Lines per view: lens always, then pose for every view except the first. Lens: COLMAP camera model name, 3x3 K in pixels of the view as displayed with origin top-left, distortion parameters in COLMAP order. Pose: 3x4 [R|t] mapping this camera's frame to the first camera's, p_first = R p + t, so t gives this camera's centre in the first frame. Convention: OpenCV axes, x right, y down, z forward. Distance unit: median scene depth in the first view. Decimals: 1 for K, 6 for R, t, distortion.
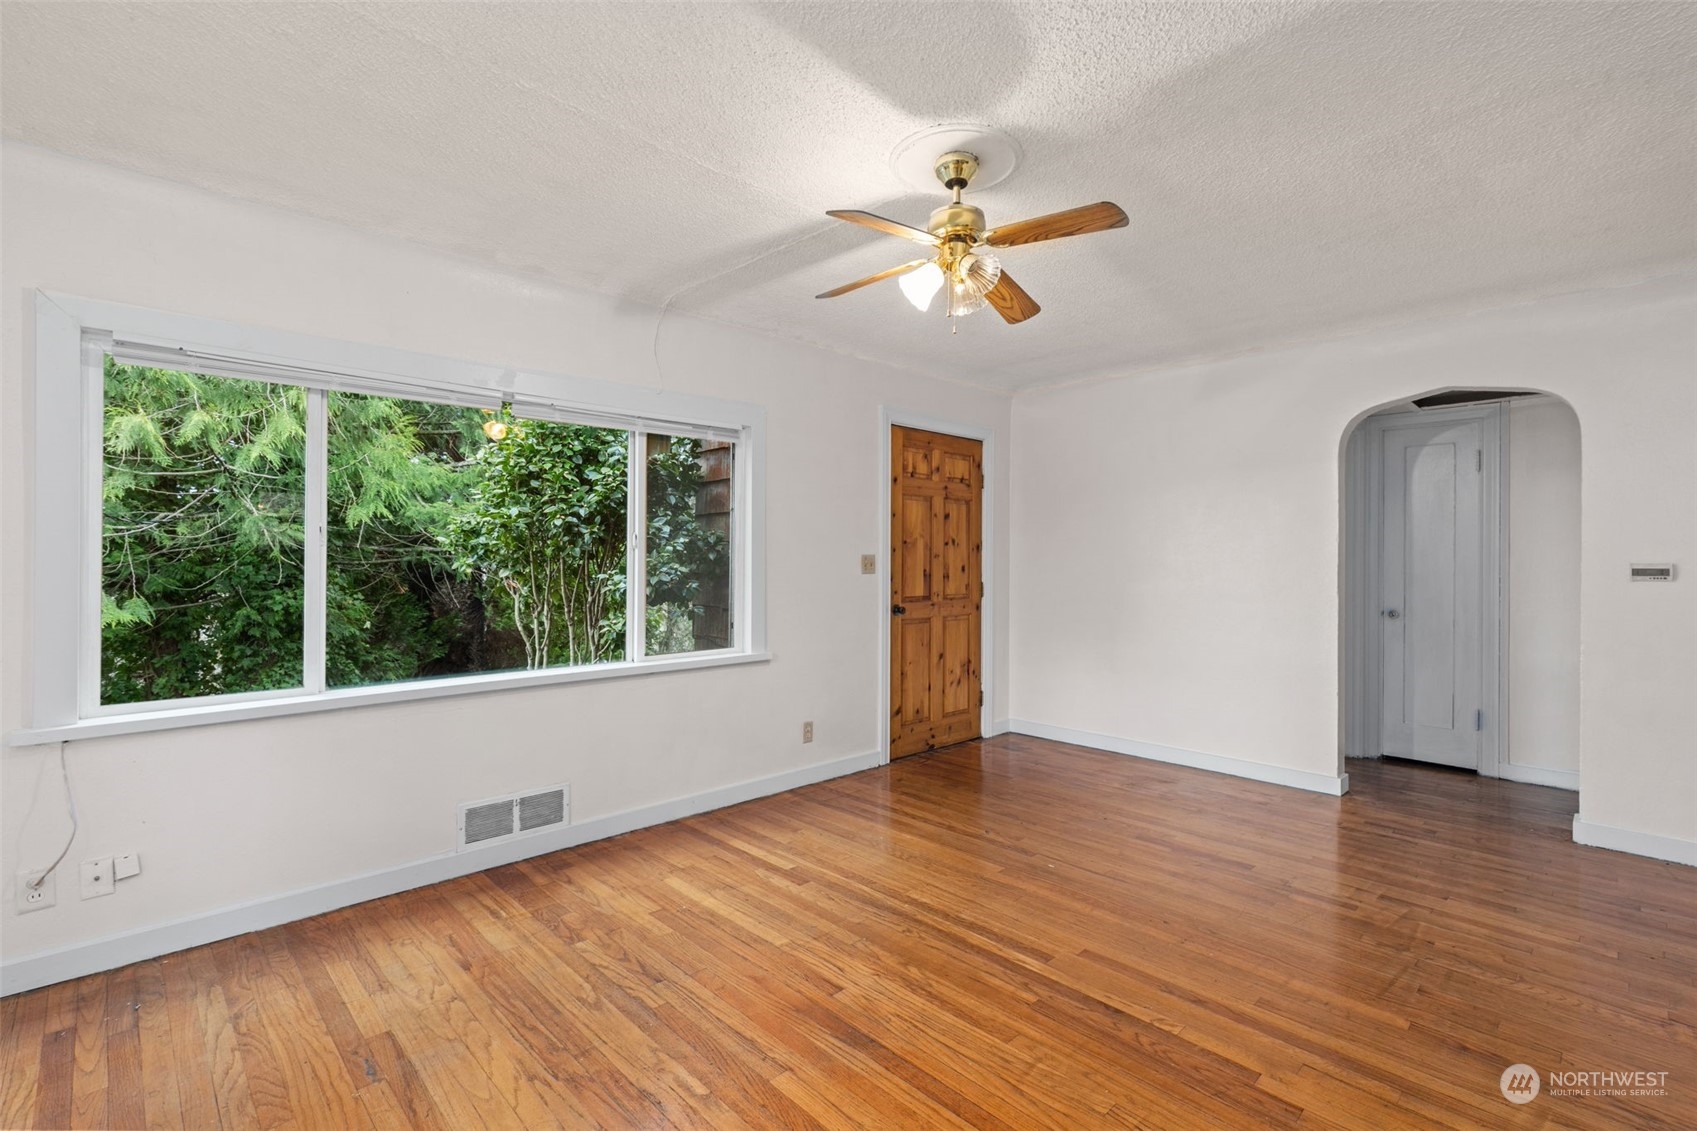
lens RADIAL K [[765.8, 0, 856.3], [0, 765.8, 558.1], [0, 0, 1]] dist [0.008788, -0.000407]
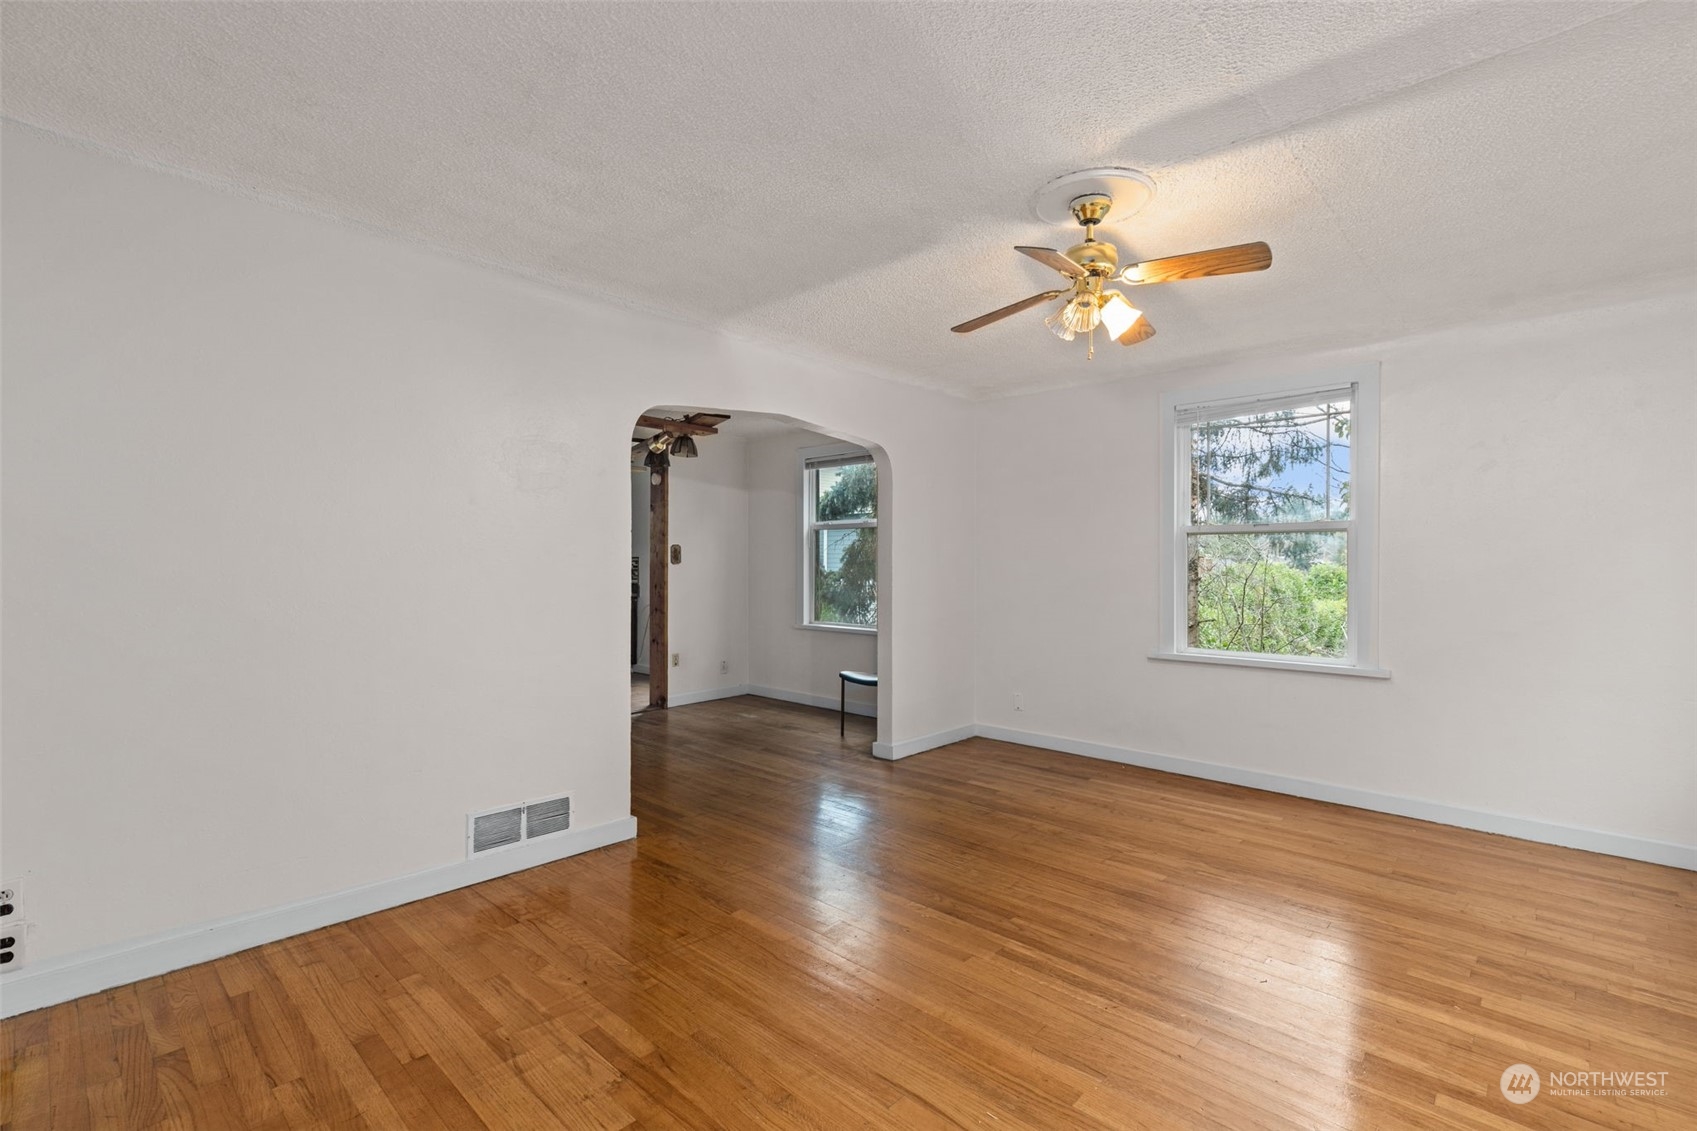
lens RADIAL K [[765.9, 0, 861.9], [0, 765.9, 568.0], [0, 0, 1]] dist [0.007252, -0.000511]
pose [[-0.998628, -0.008008, -0.051747, 0.327231], [-0.008108, 0.999966, 0.001725, 0.004960], [0.051731, 0.002142, -0.998659, 1.335167]]
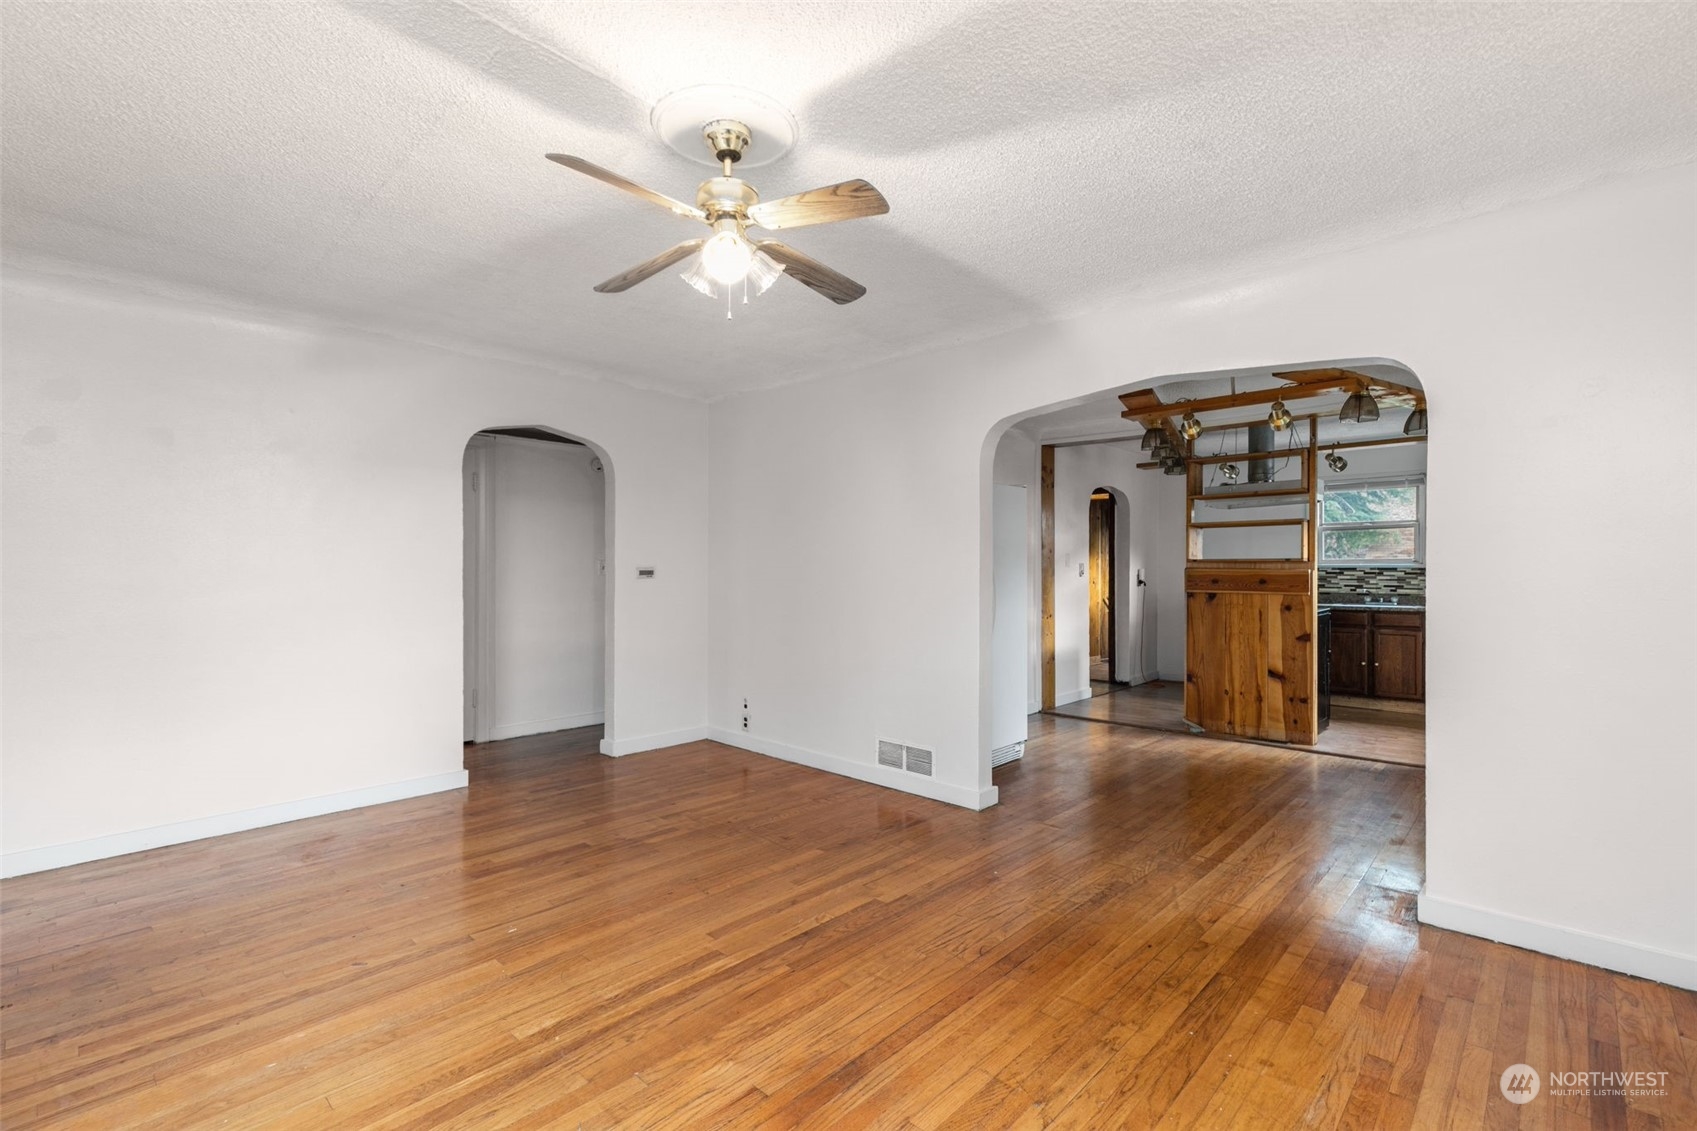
lens RADIAL K [[765.9, 0, 861.9], [0, 765.9, 568.0], [0, 0, 1]] dist [0.007252, -0.000511]
pose [[-0.048184, -0.005131, 0.998825, -0.517711], [-0.002513, 0.999984, 0.005016, 0.000085], [-0.998835, -0.002268, -0.048196, 0.568960]]
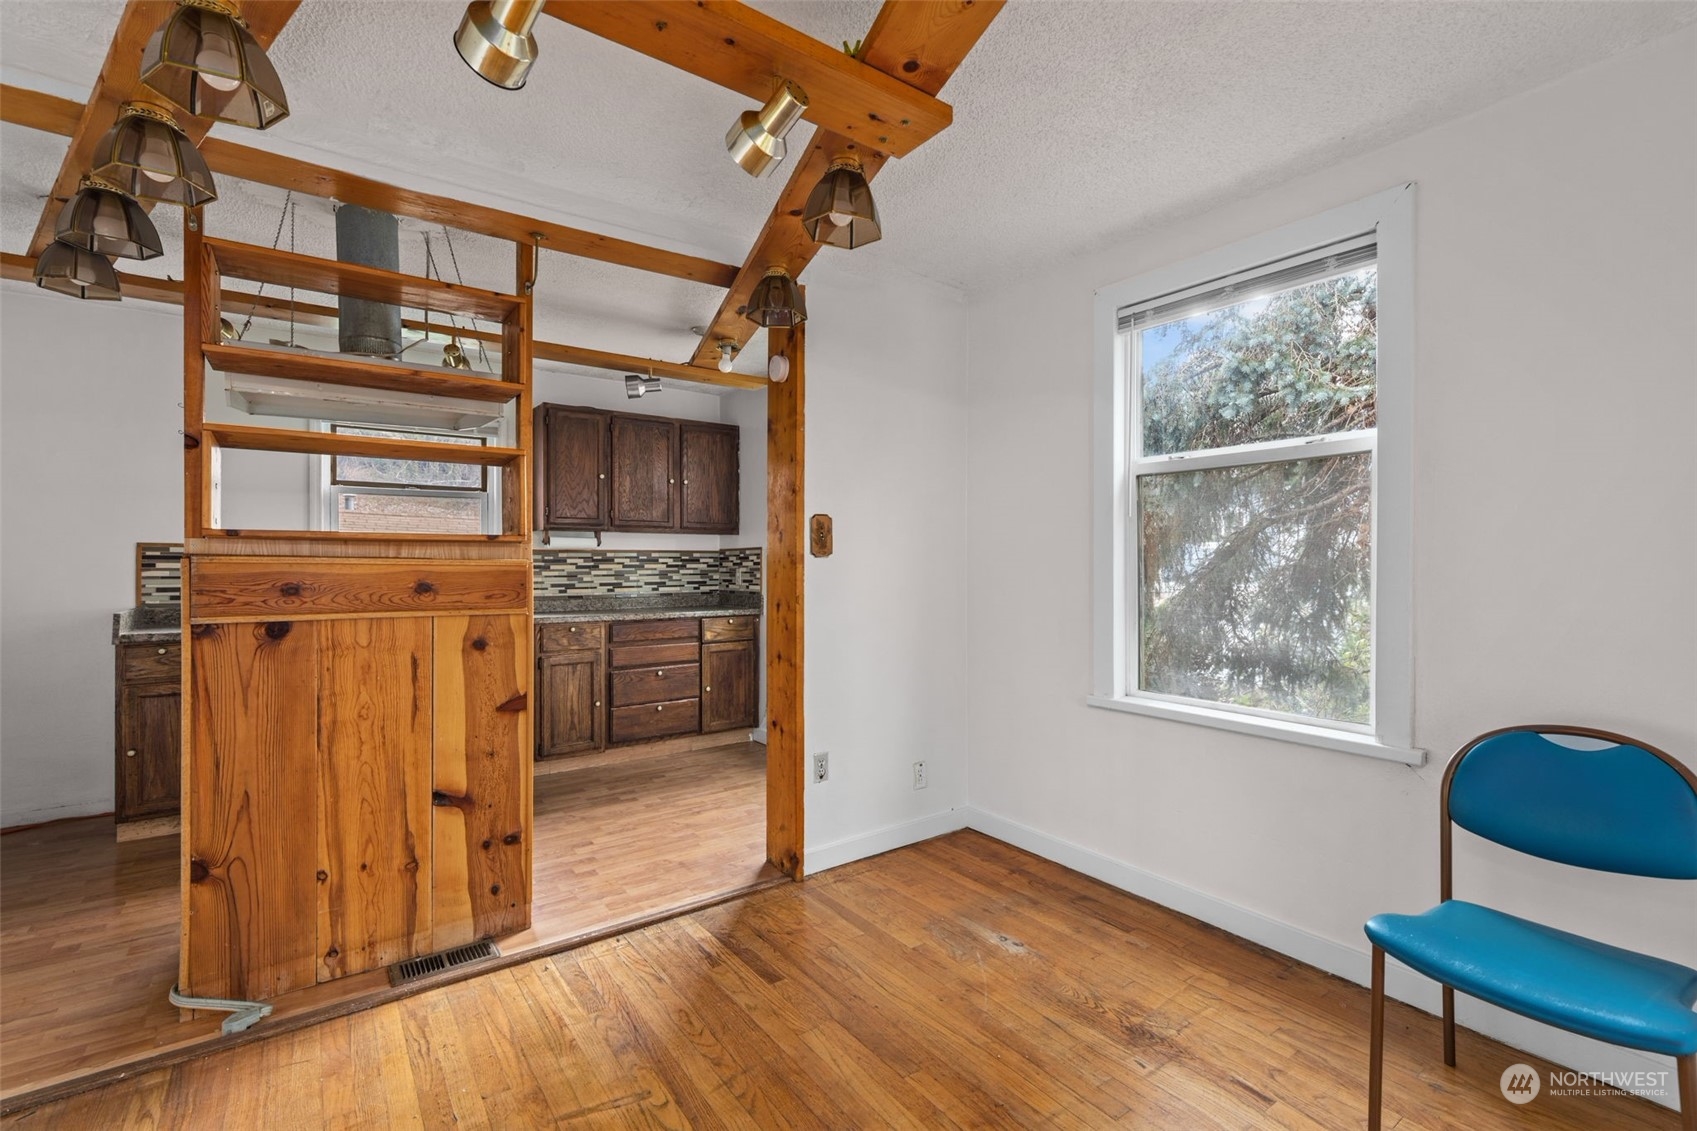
lens RADIAL K [[765.9, 0, 861.9], [0, 765.9, 568.0], [0, 0, 1]] dist [0.007252, -0.000511]
pose [[-0.991262, -0.007566, 0.131691, 0.525575], [-0.007356, 0.999971, 0.002082, 0.012107], [-0.131703, 0.001095, -0.991289, 0.290360]]
